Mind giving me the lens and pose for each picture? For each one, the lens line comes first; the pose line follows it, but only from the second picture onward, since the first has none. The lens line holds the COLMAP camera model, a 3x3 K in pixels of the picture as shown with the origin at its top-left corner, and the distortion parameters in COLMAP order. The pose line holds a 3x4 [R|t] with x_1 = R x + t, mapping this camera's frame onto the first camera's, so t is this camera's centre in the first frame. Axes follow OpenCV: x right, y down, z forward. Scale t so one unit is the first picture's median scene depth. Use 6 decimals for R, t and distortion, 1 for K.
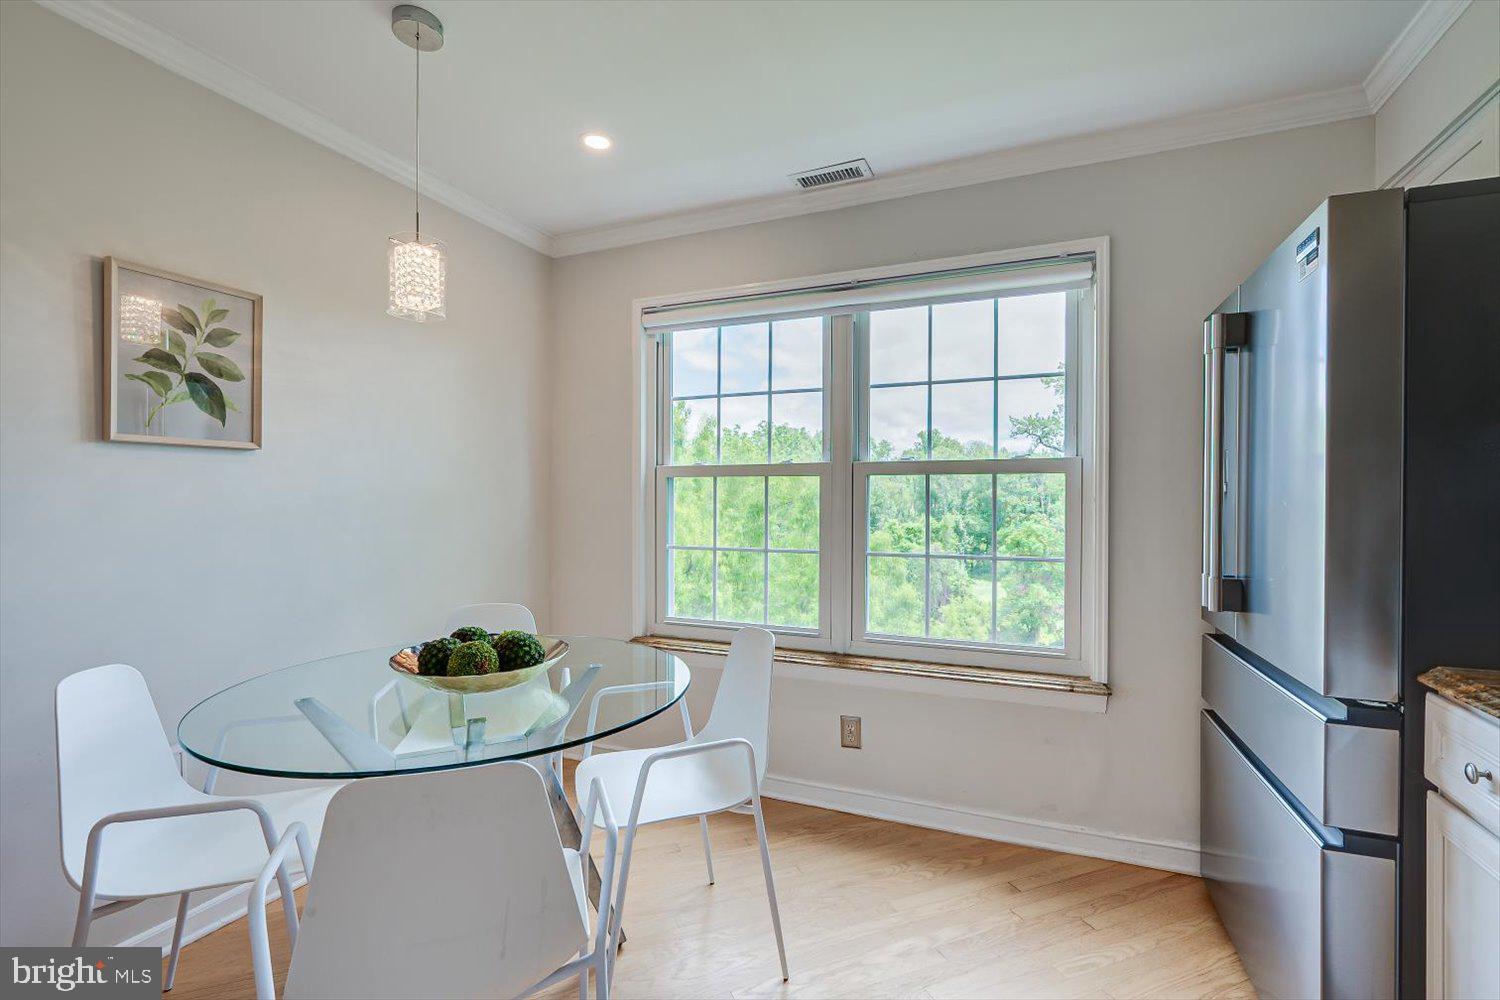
lens RADIAL K [[654.3, 0, 749.3], [0, 654.3, 501.4], [0, 0, 1]] dist [0.005316, -0.000444]
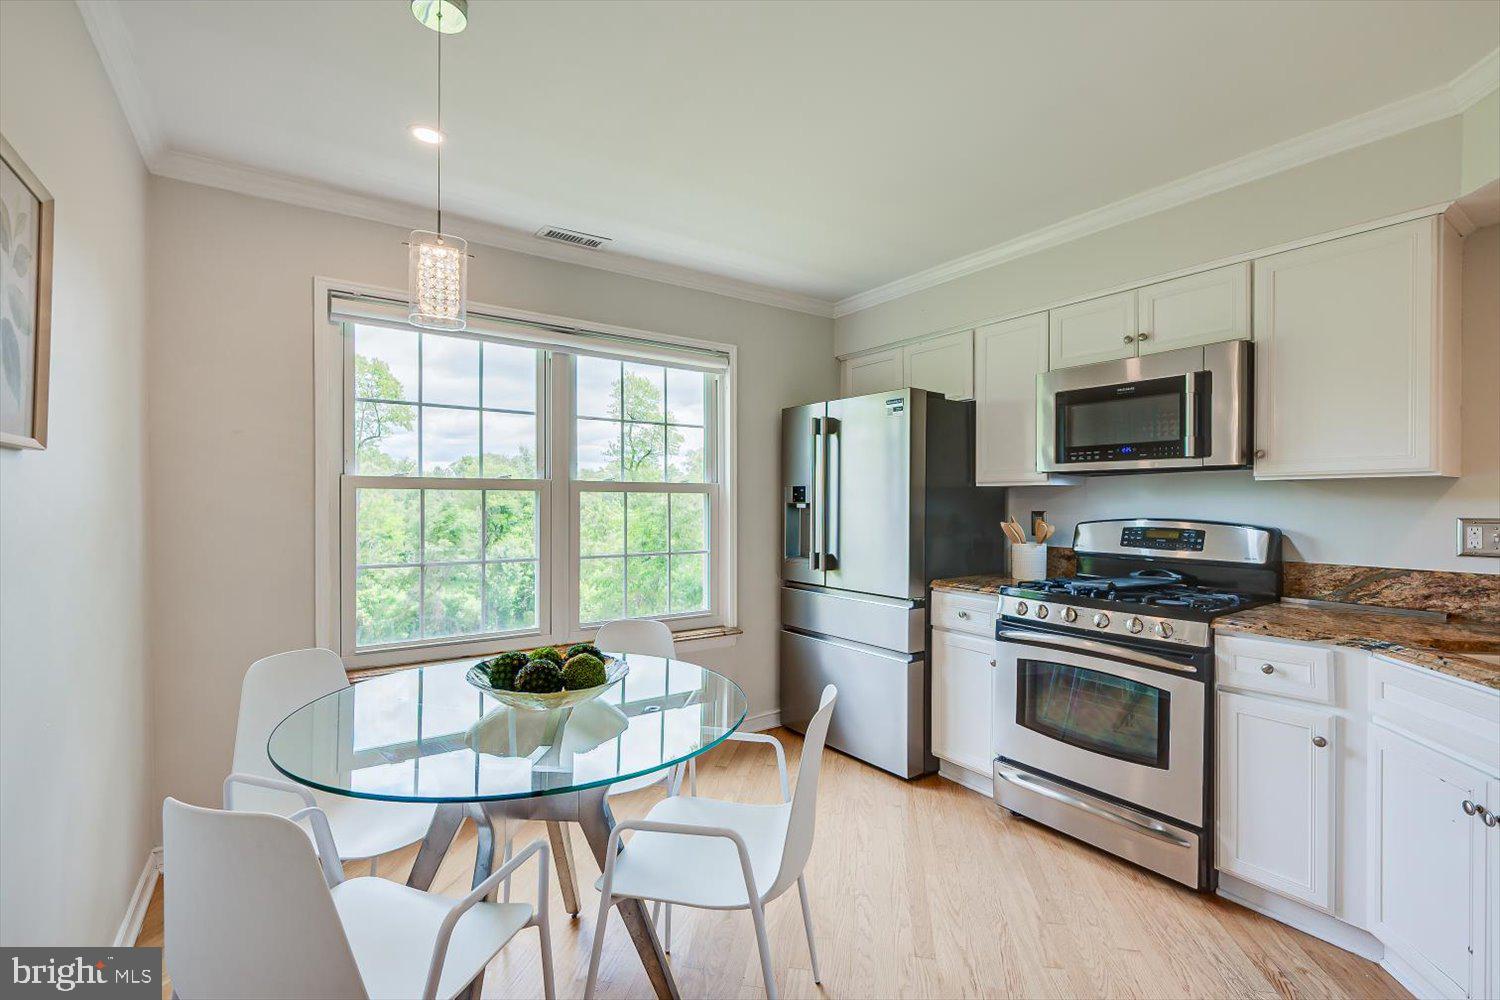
lens RADIAL K [[654.3, 0, 738.9], [0, 654.3, 502.4], [0, 0, 1]] dist [0.005316, -0.000444]
pose [[0.559445, -0.000766, 0.828867, -0.755939], [-0.001270, 0.999998, 0.001782, -0.027096], [-0.828866, -0.002049, 0.559443, 0.104363]]
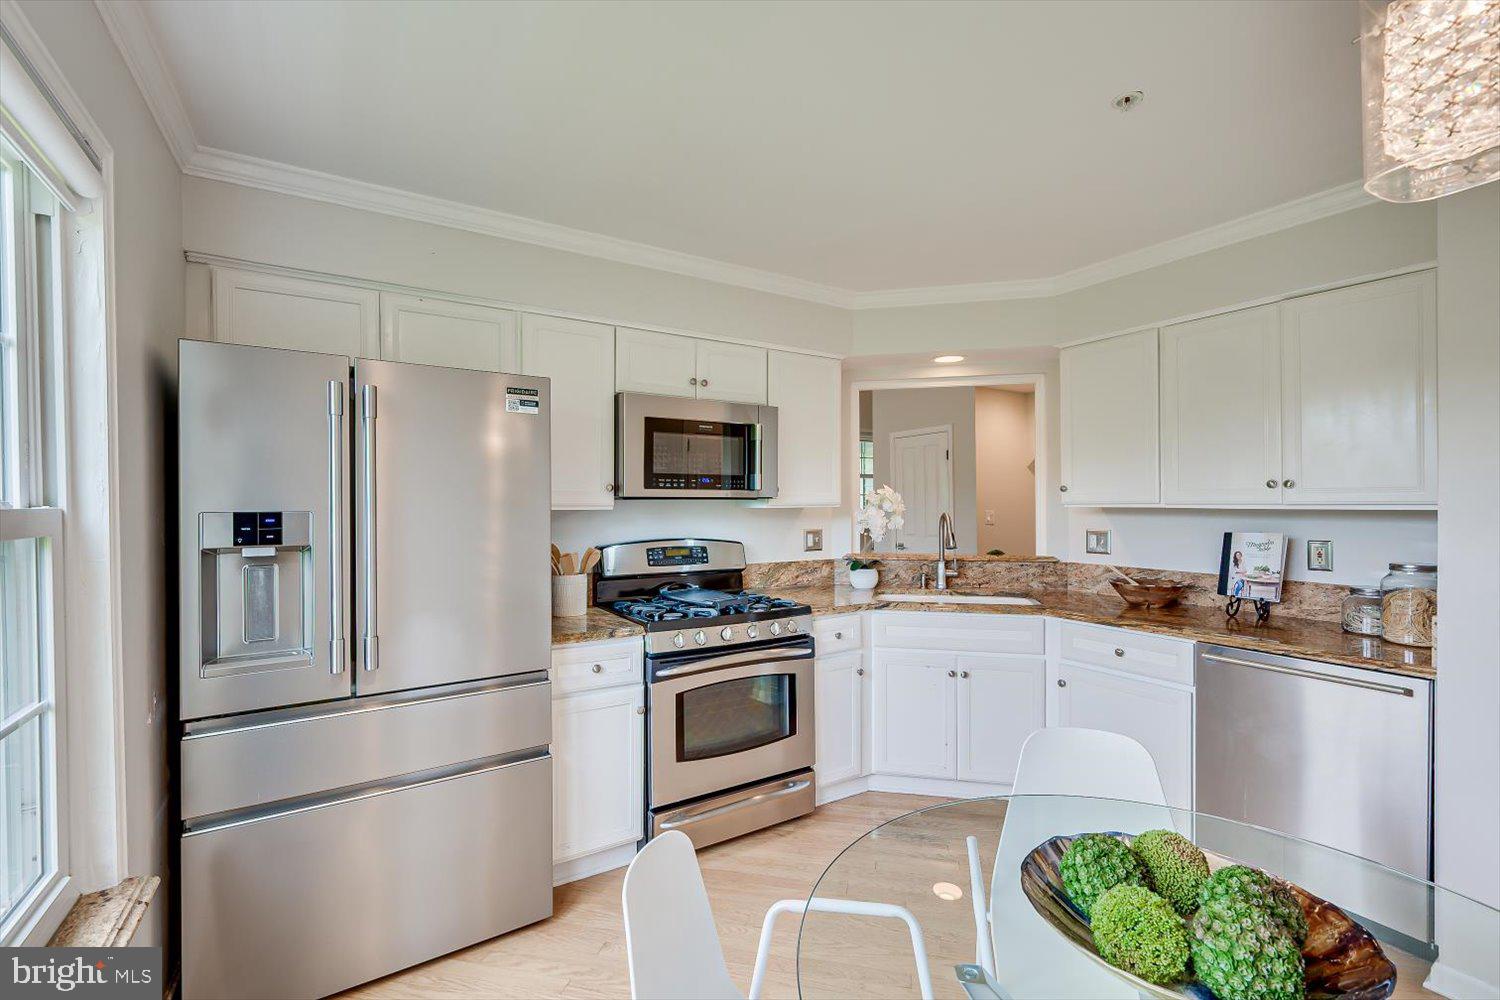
lens RADIAL K [[654.3, 0, 742.0], [0, 654.3, 504.5], [0, 0, 1]] dist [0.005316, -0.000444]
pose [[-0.806313, -0.001428, 0.591487, -0.283125], [0.002434, 0.999981, 0.005732, -0.074221], [-0.591483, 0.006062, -0.806294, 1.125545]]
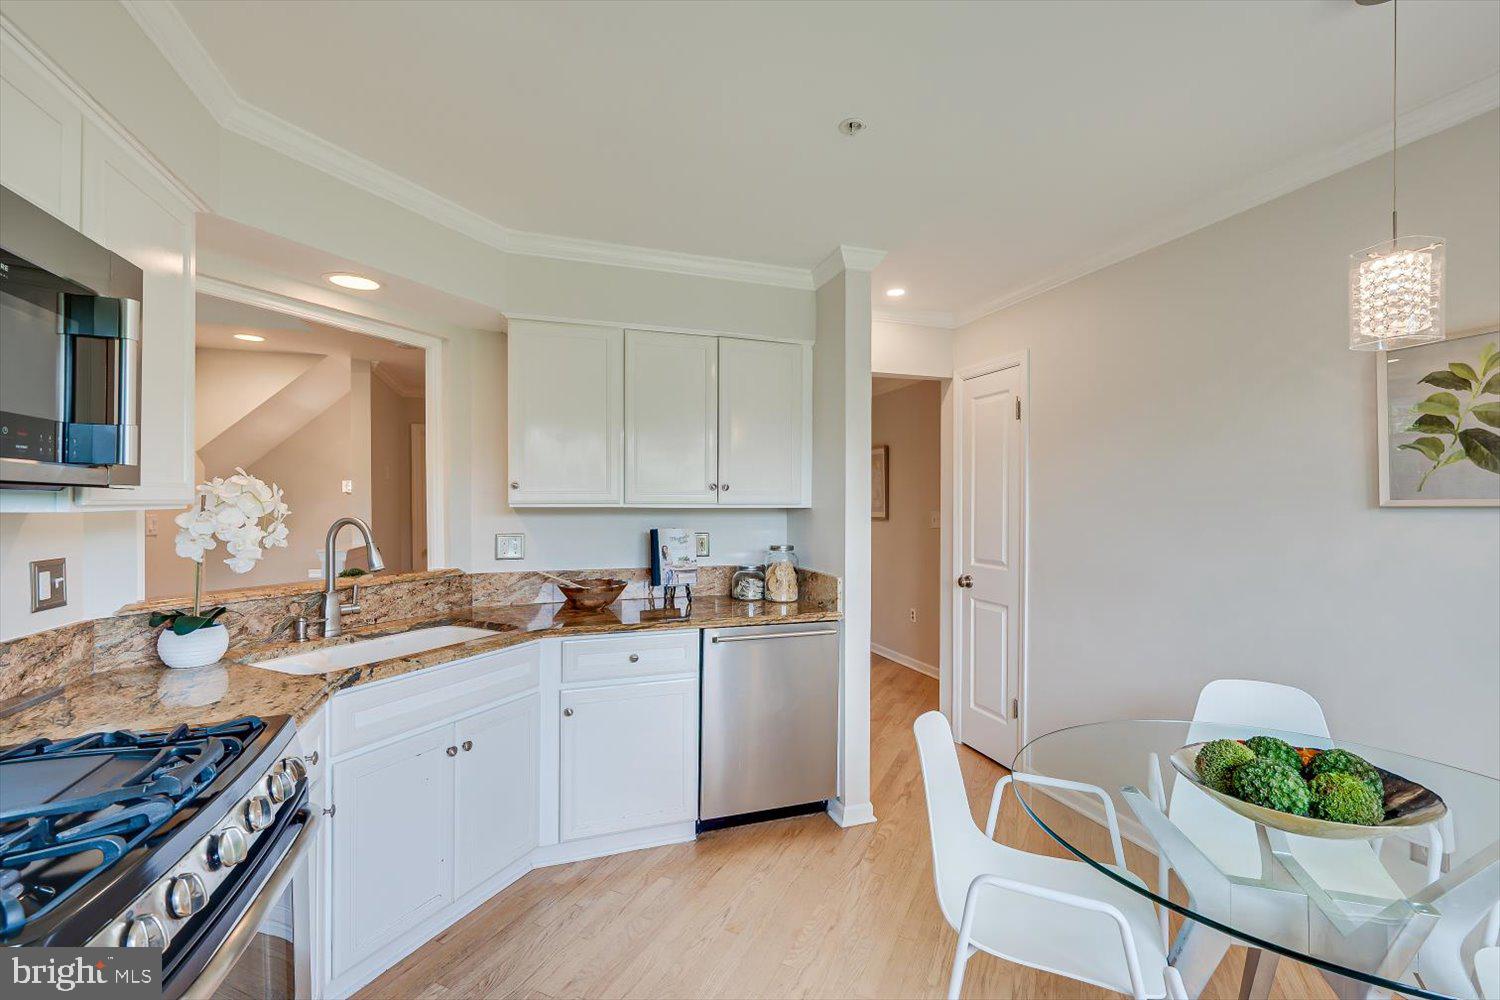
lens RADIAL K [[654.3, 0, 743.1], [0, 654.3, 508.2], [0, 0, 1]] dist [0.005316, -0.000444]
pose [[-0.737448, 0.000927, -0.675403, 0.426817], [-0.003163, 0.999983, 0.004826, -0.064867], [0.675396, 0.005695, -0.737433, 0.764618]]
